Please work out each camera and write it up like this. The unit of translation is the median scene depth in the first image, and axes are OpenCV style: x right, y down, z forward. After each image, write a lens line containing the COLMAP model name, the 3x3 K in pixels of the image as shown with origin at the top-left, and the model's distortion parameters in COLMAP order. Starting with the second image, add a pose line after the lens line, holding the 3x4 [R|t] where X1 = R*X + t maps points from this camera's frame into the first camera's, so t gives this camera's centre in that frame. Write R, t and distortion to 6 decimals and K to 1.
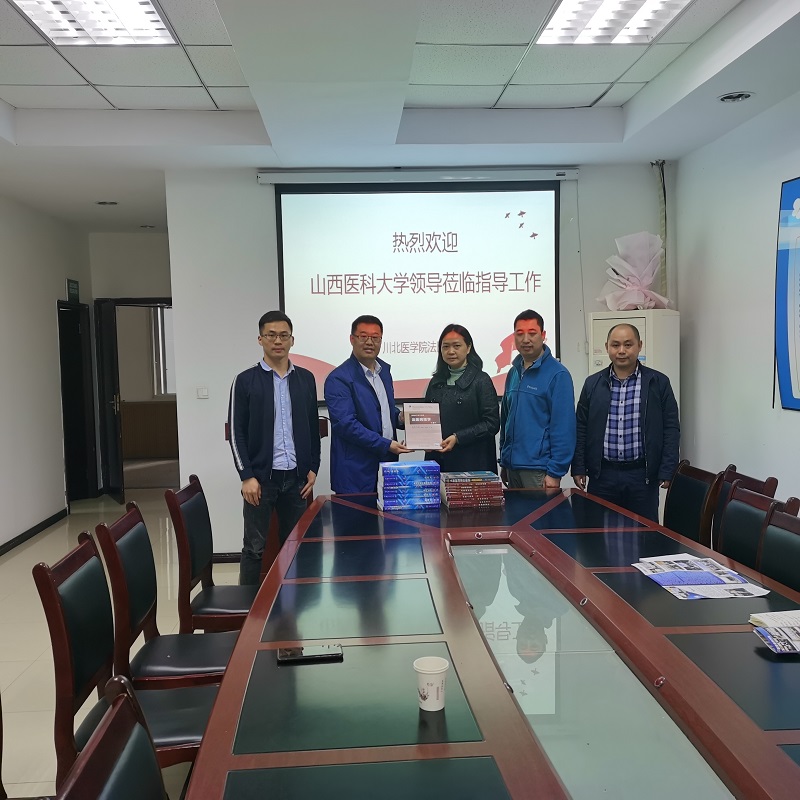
lens RADIAL K [[855.9, 0, 400.0], [0, 855.9, 400.0], [0, 0, 1]] dist [0.038349, 0.021030]
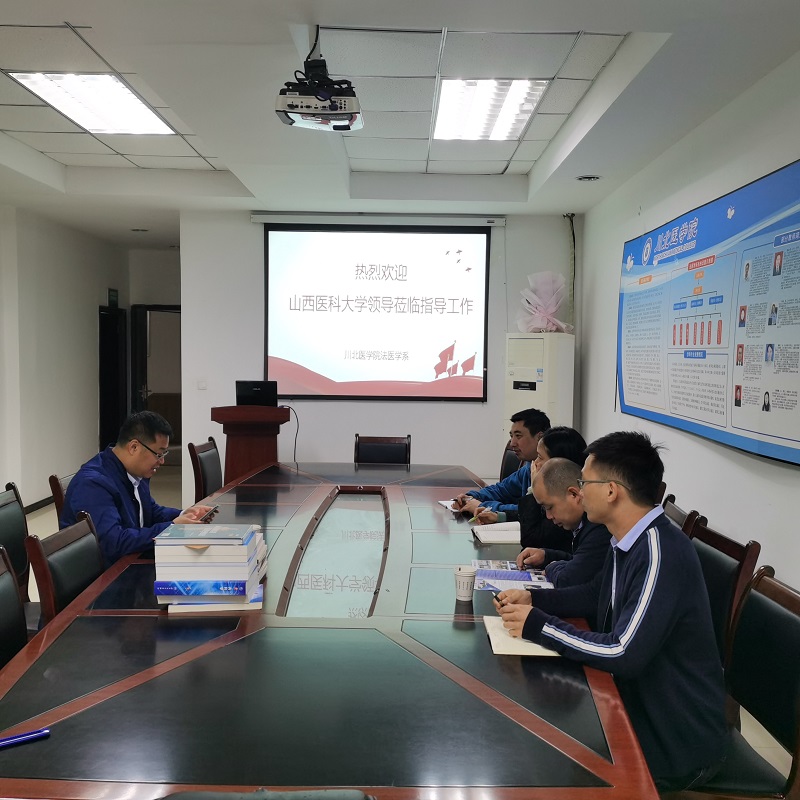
lens RADIAL K [[855.9, 0, 400.0], [0, 855.9, 400.0], [0, 0, 1]] dist [0.038349, 0.021030]
pose [[0.997455, 0.040753, -0.058510, 0.138508], [-0.041126, 0.999141, -0.005178, 0.009068], [0.058249, 0.007571, 0.998273, -0.254240]]
